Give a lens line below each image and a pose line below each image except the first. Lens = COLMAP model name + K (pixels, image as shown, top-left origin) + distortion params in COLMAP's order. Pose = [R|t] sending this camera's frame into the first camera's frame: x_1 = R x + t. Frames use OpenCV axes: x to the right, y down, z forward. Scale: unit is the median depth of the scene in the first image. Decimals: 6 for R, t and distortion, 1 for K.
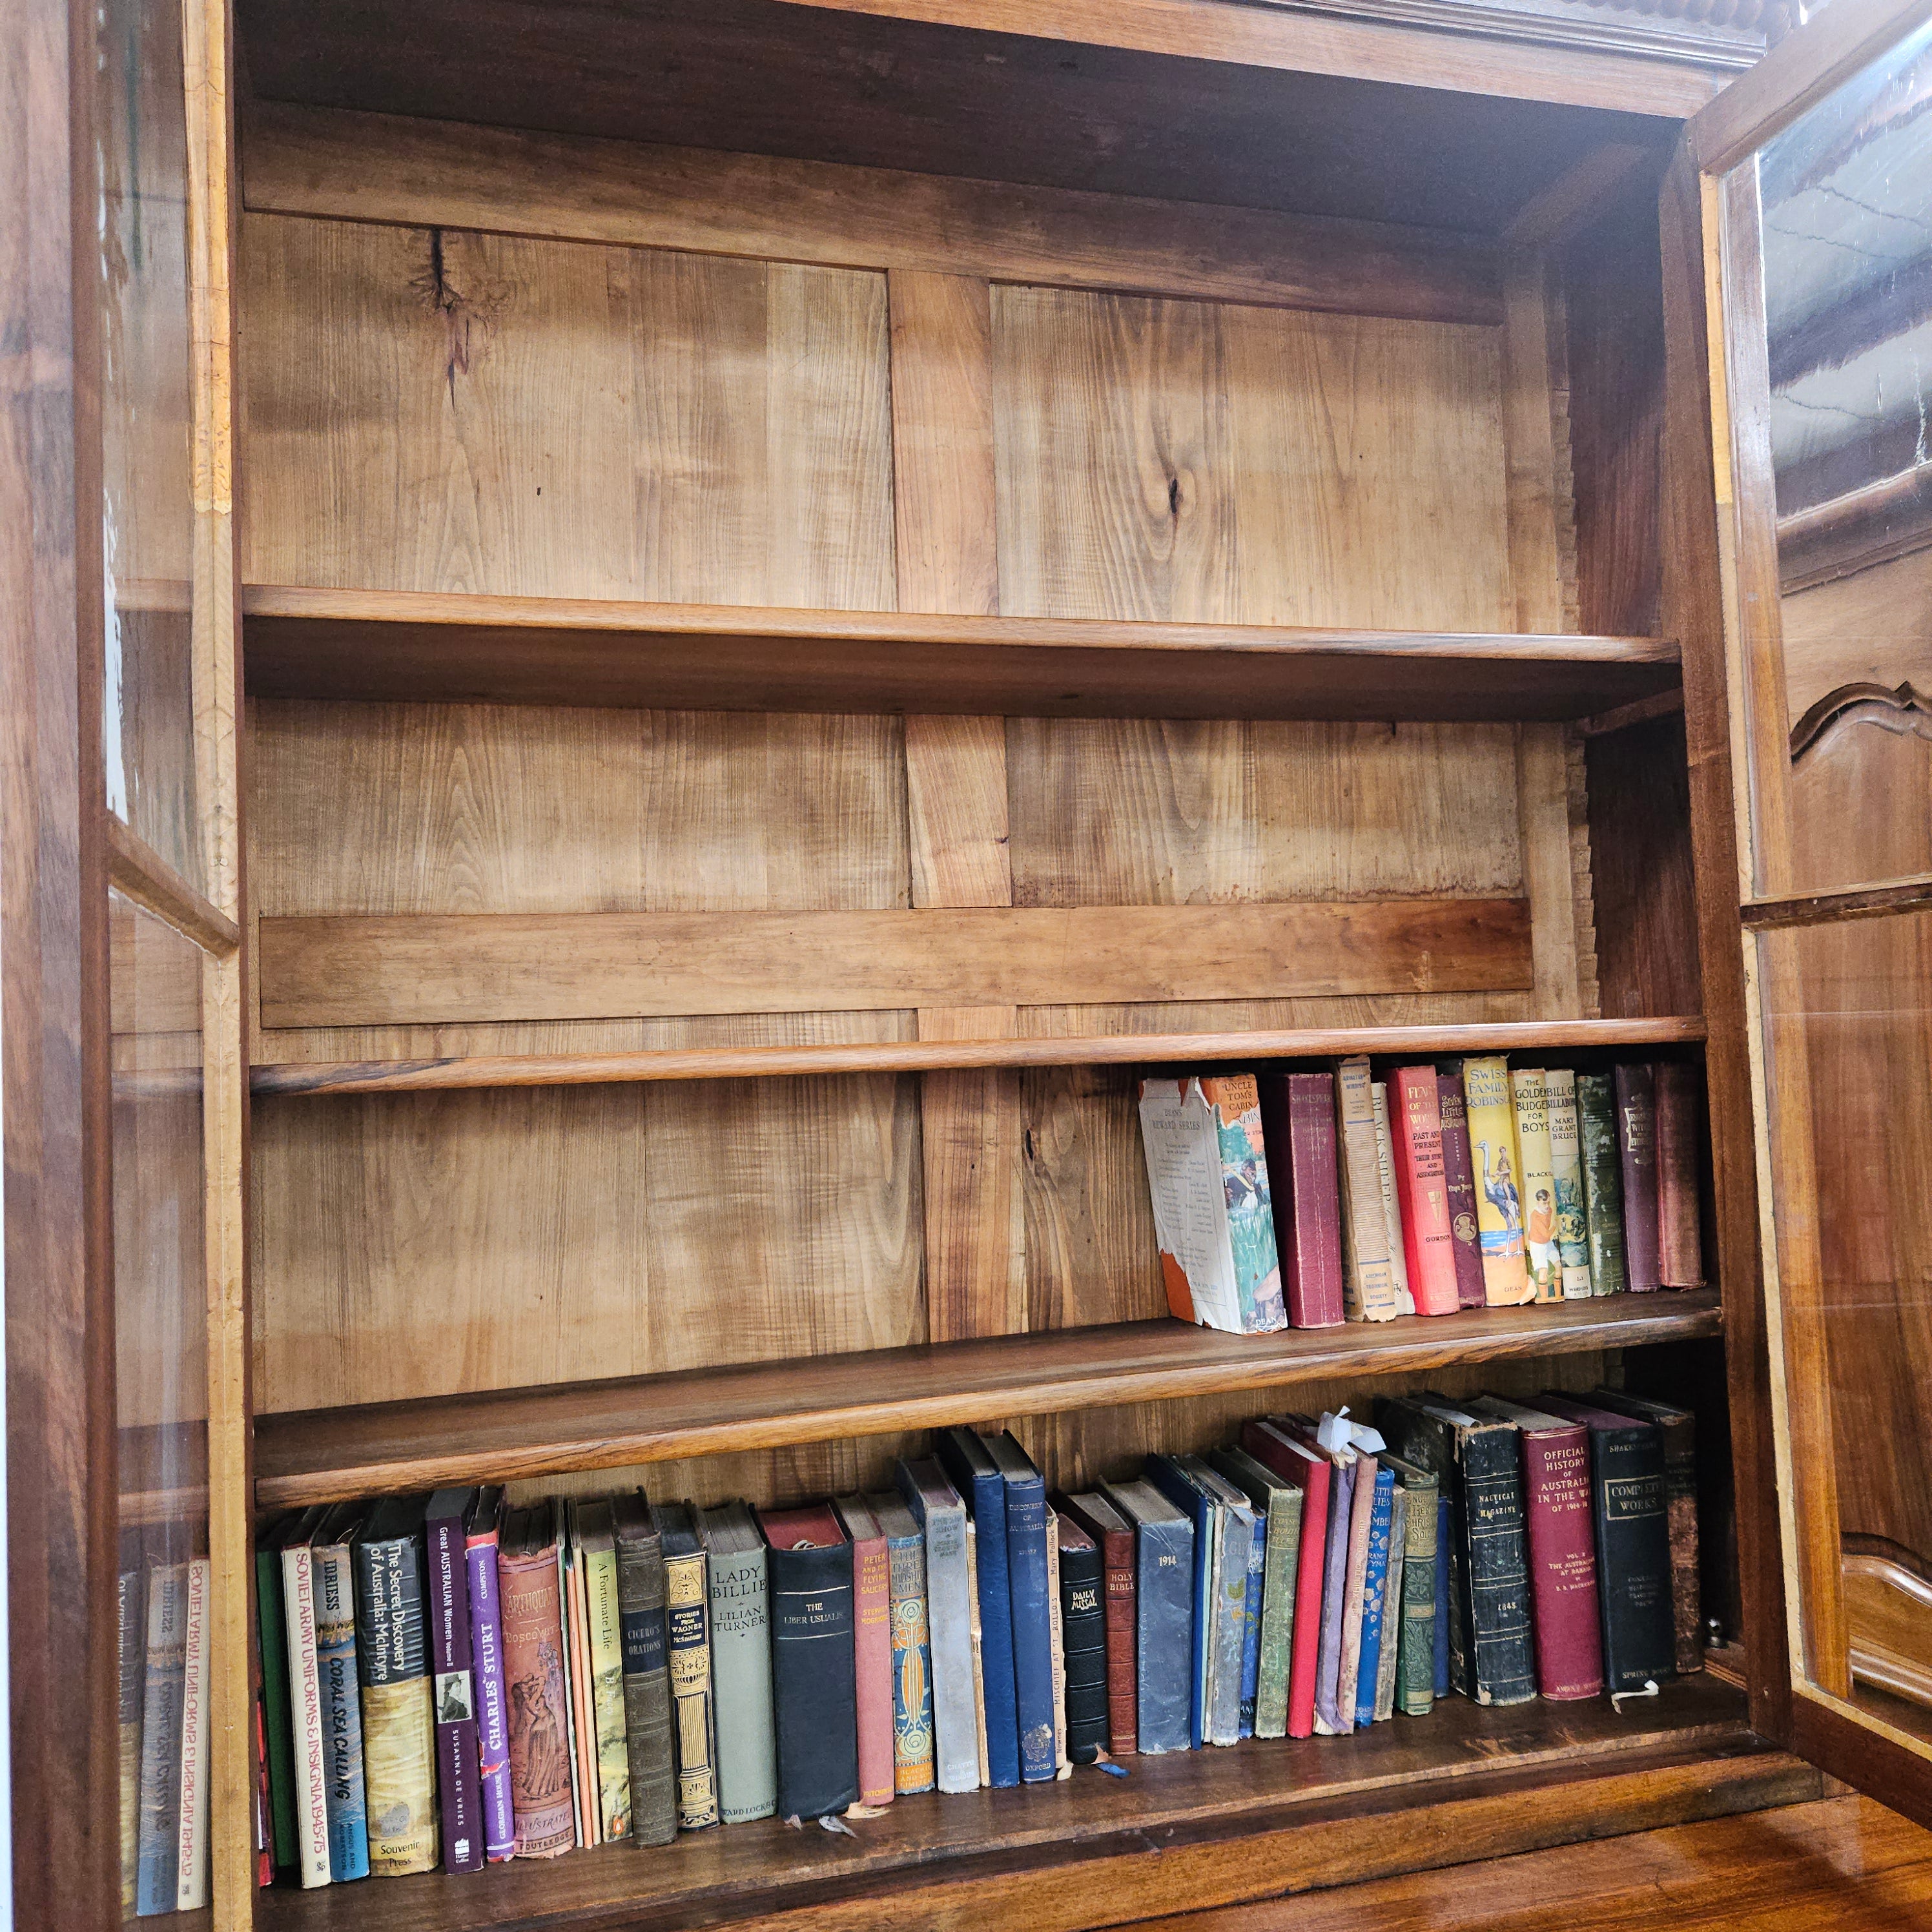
lens RADIAL K [[1728.3, 0, 939.6], [0, 1728.3, 963.8], [0, 0, 1]] dist [0.081743, -0.088724]
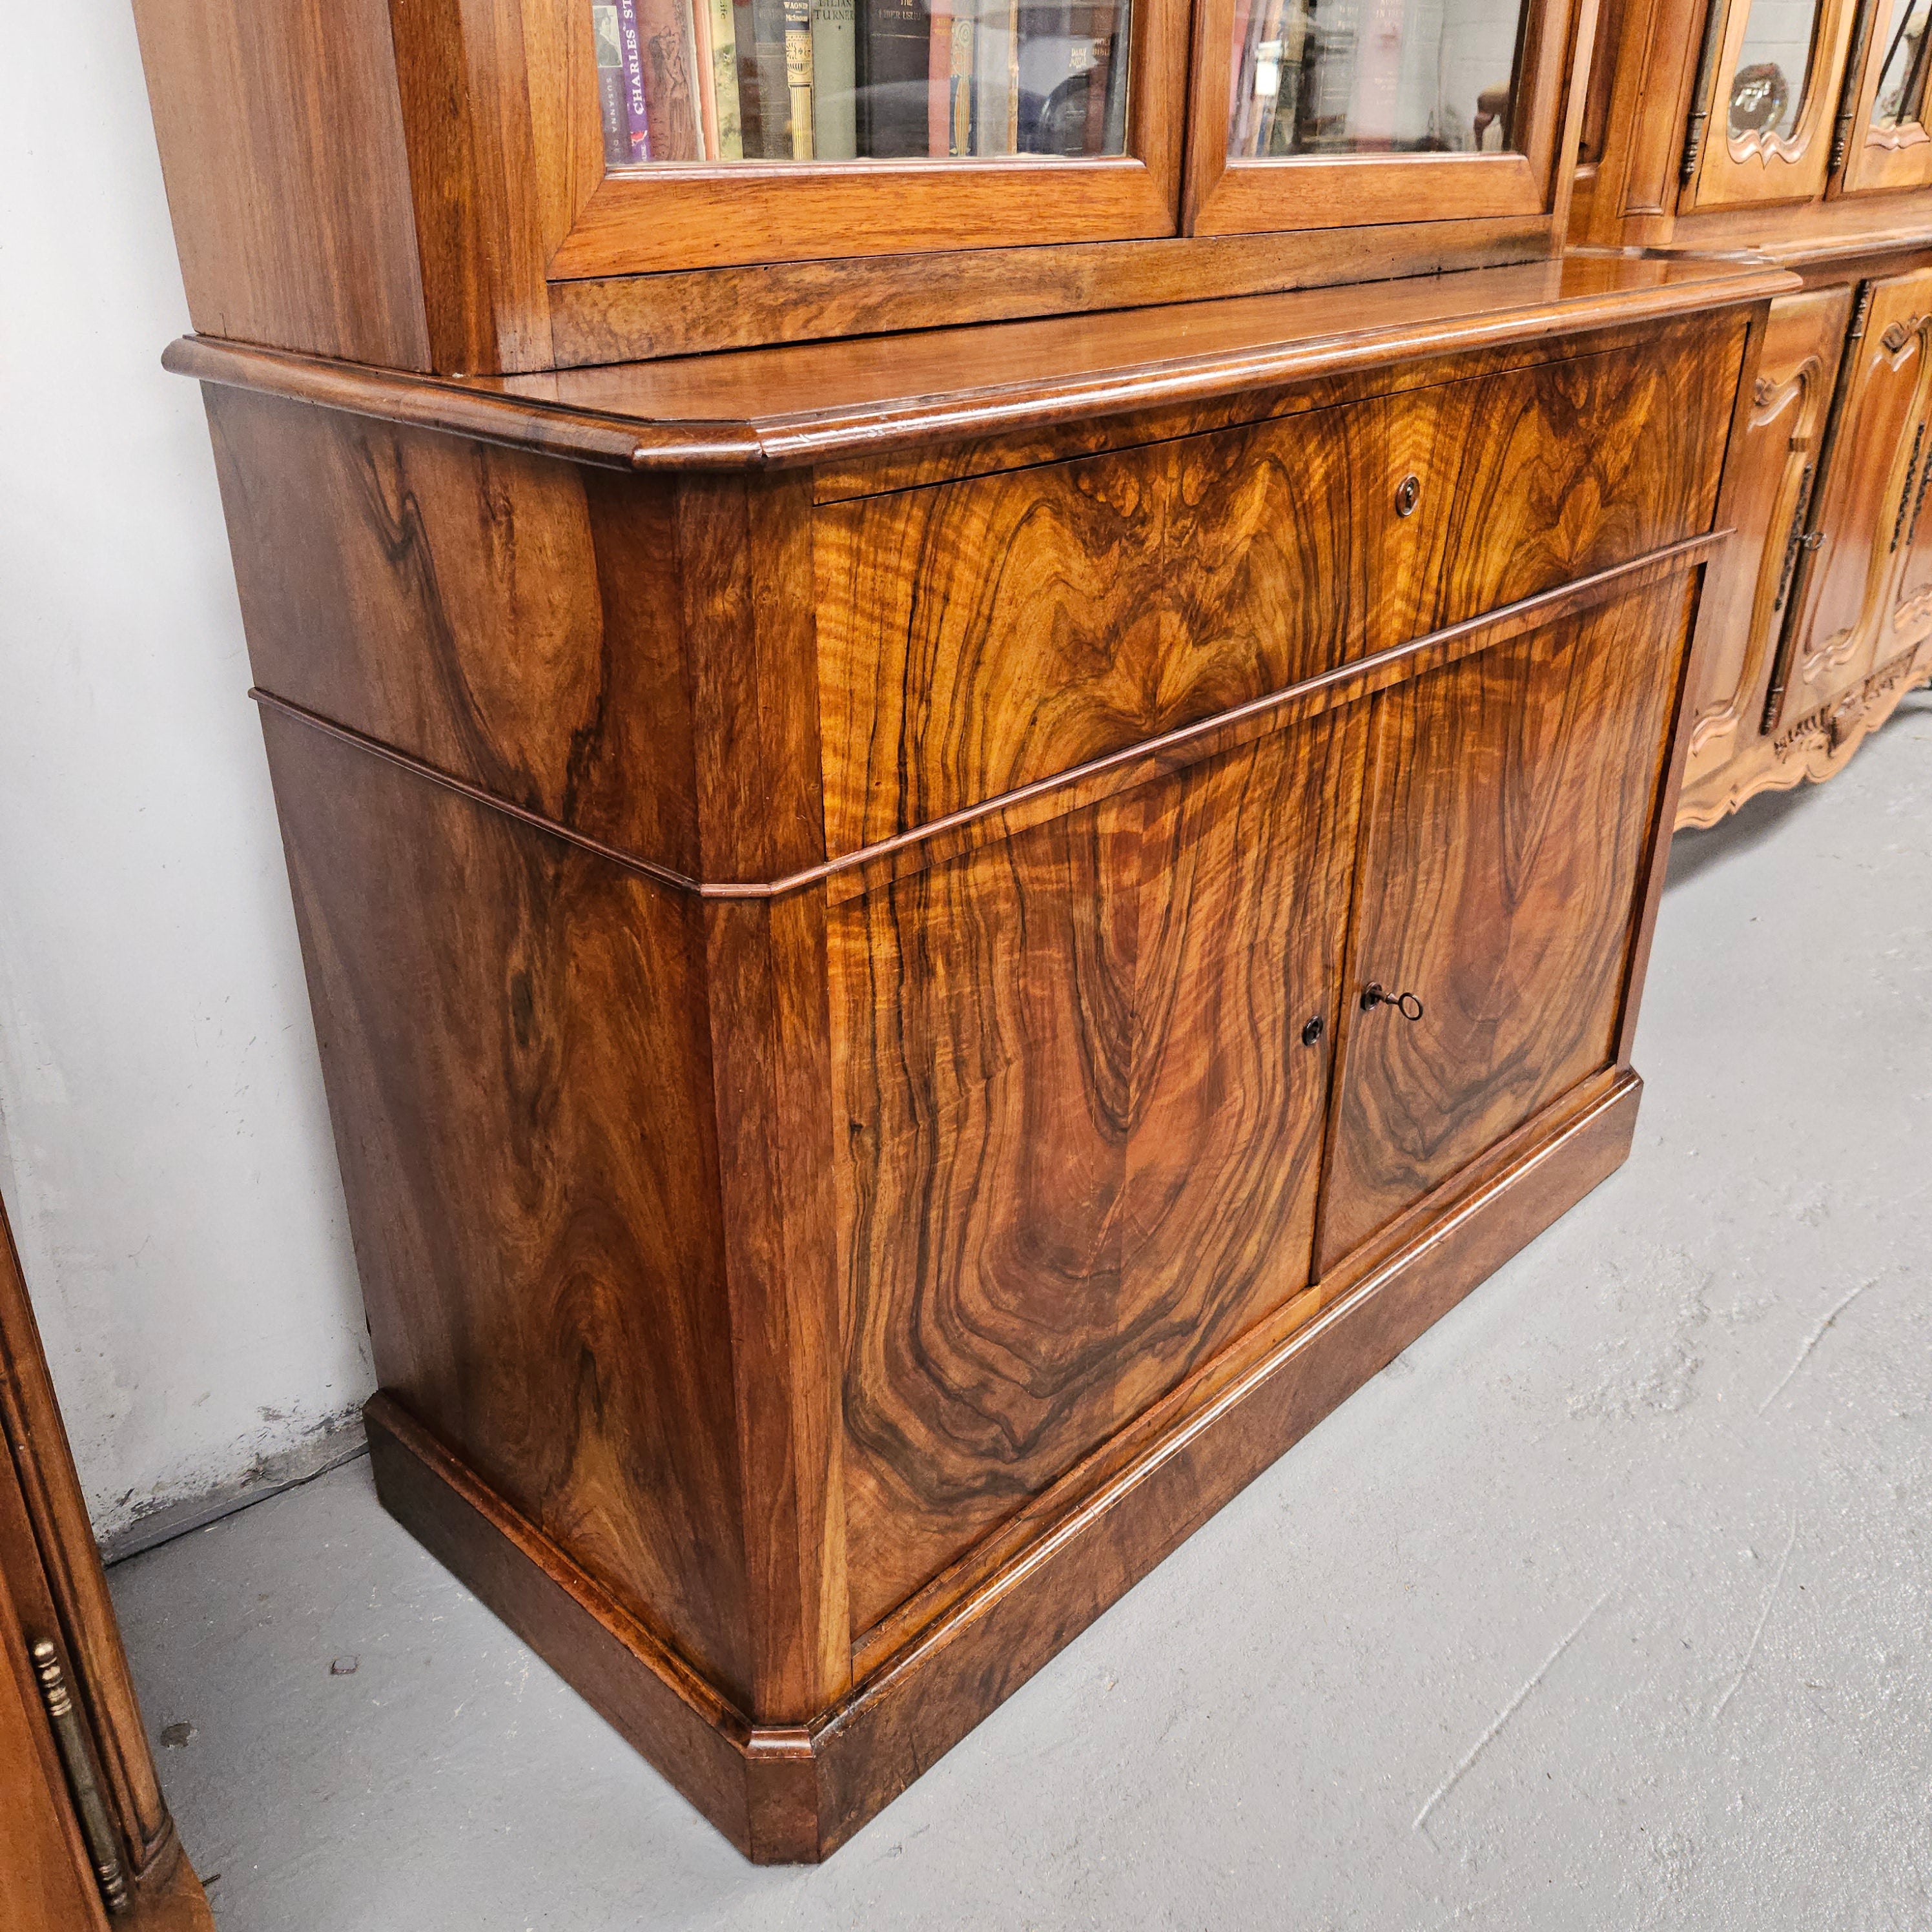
lens RADIAL K [[1728.3, 0, 967.1], [0, 1728.3, 949.1], [0, 0, 1]] dist [0.081743, -0.088724]
pose [[0.858425, -0.182877, 0.479232, -0.538995], [-0.061138, 0.891145, 0.449580, 0.361153], [-0.509283, -0.415230, 0.753800, 0.049926]]
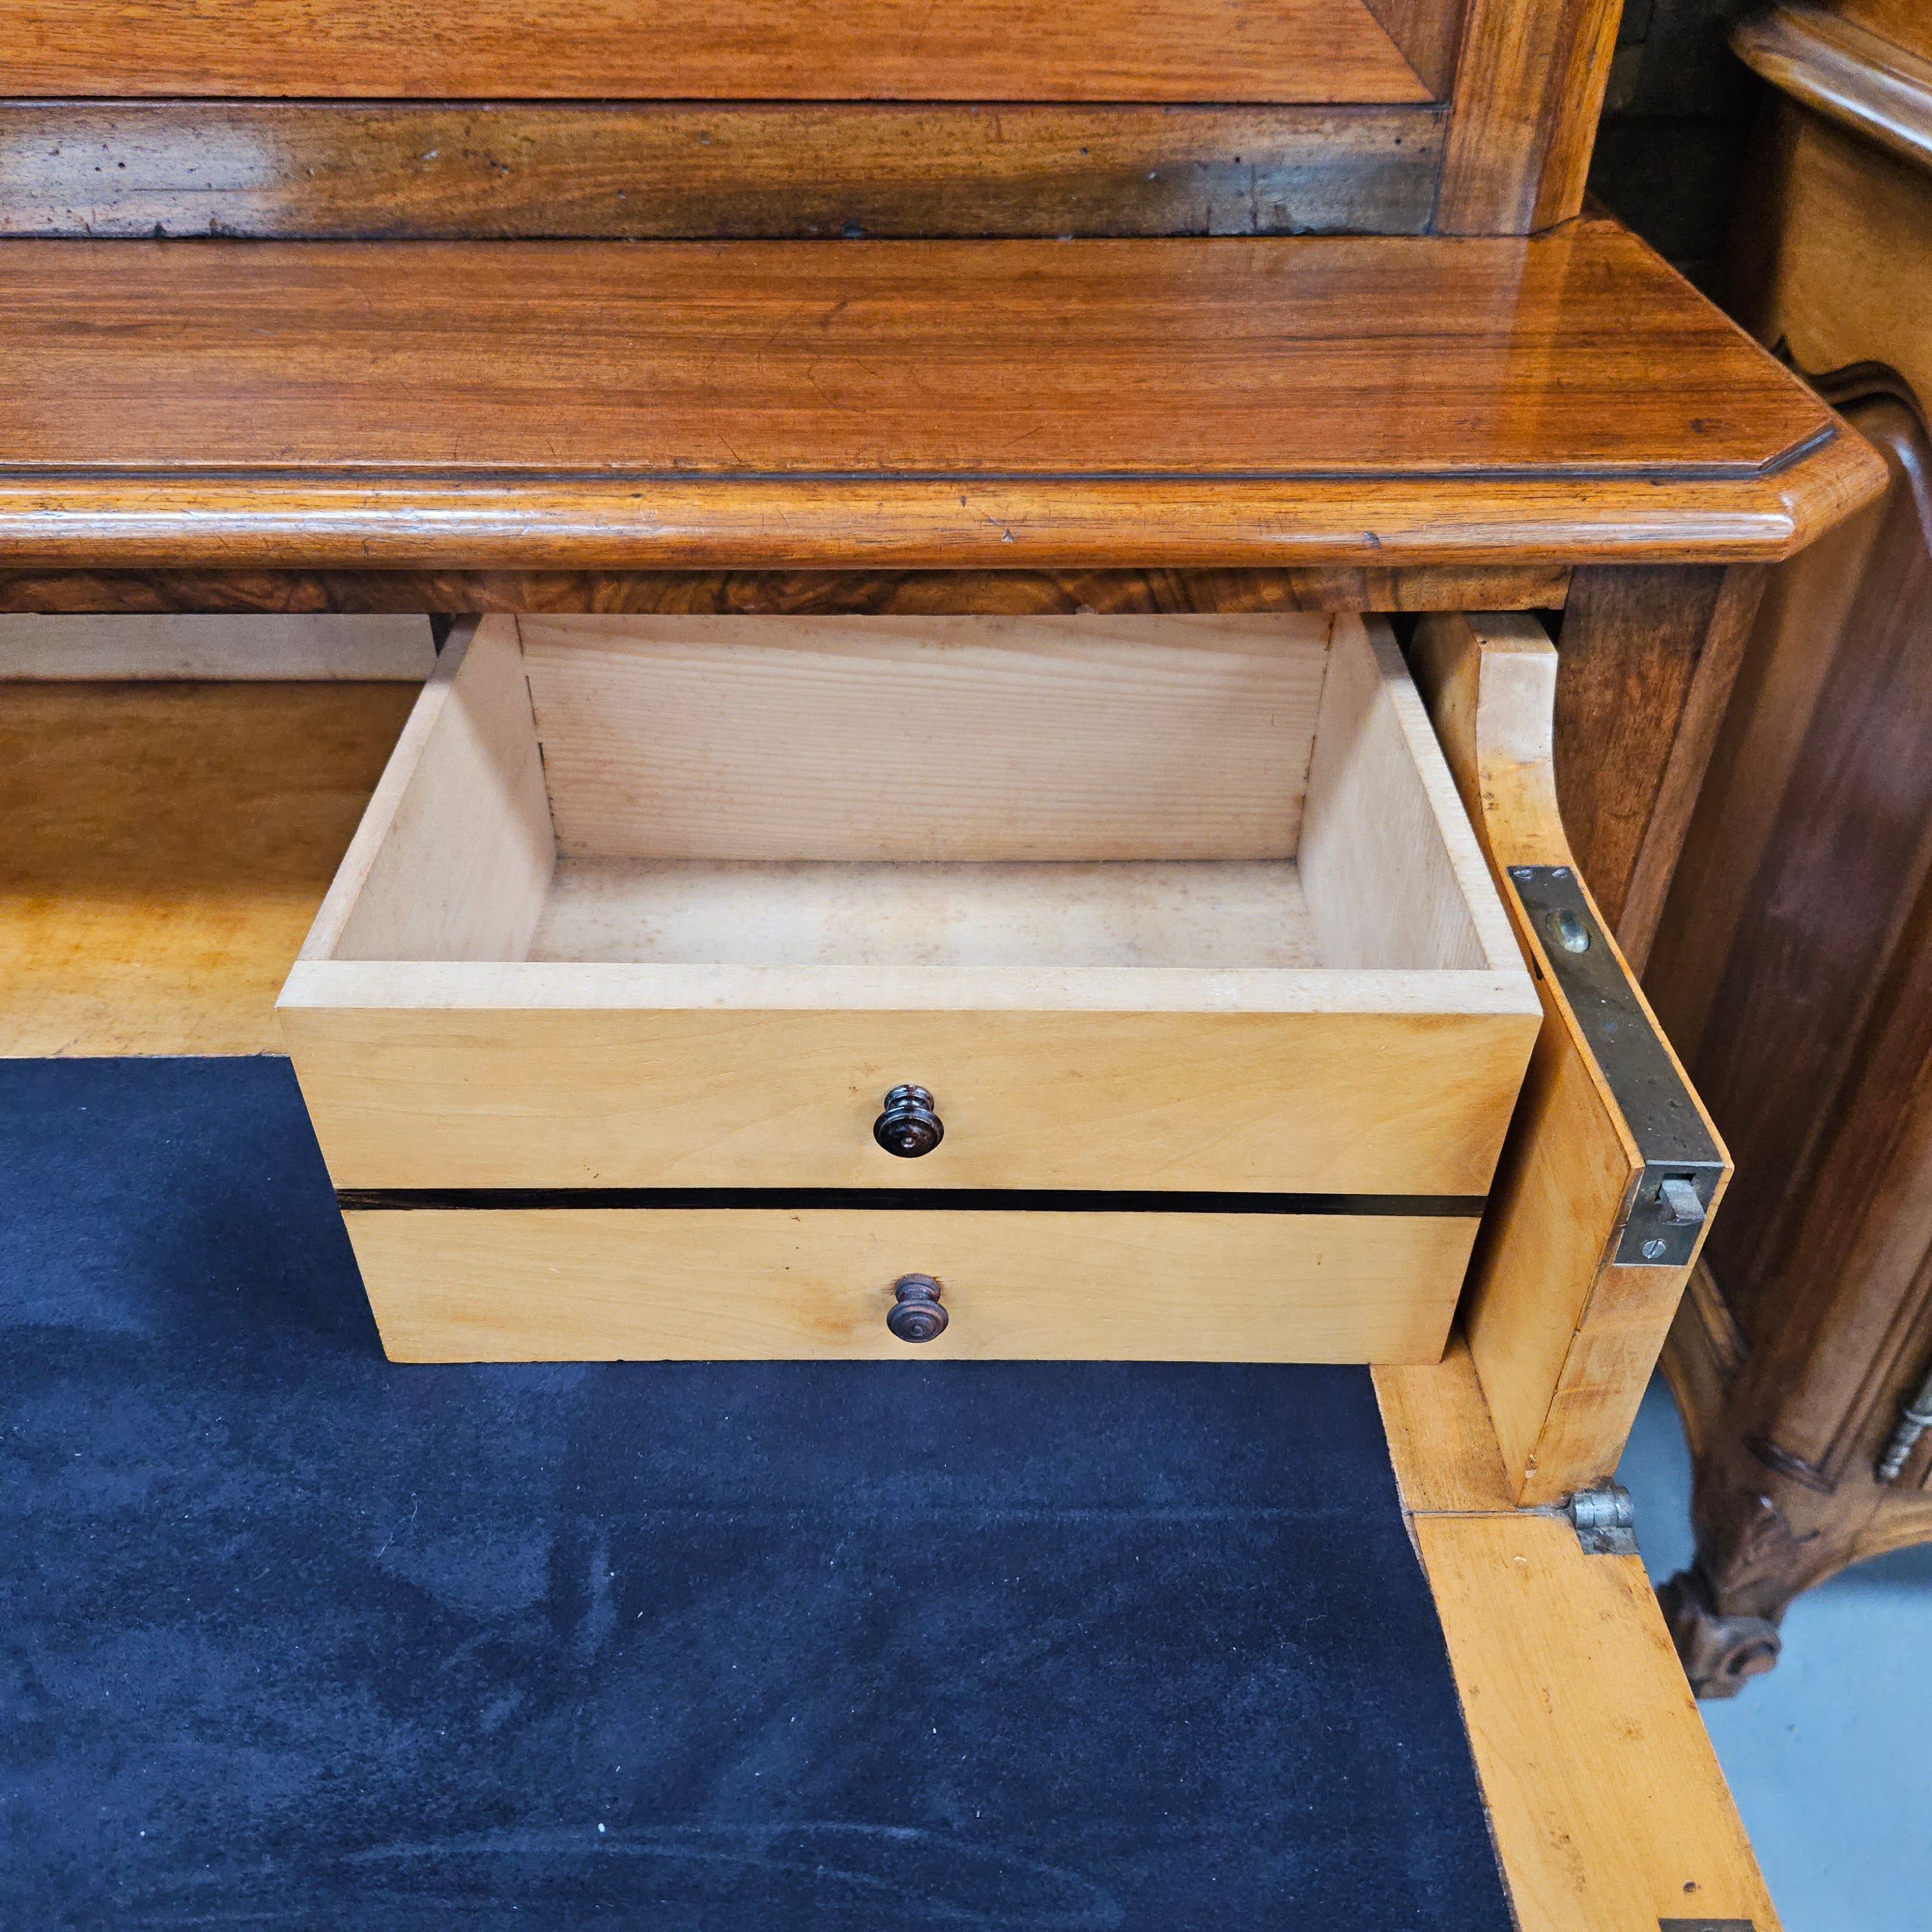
lens RADIAL K [[1728.3, 0, 933.4], [0, 1728.3, 955.0], [0, 0, 1]] dist [0.081743, -0.088724]
pose [[0.960247, 0.195063, -0.199688, 0.488081], [-0.016950, 0.754765, 0.655776, 0.306312], [0.278635, -0.626323, 0.728067, 0.492682]]
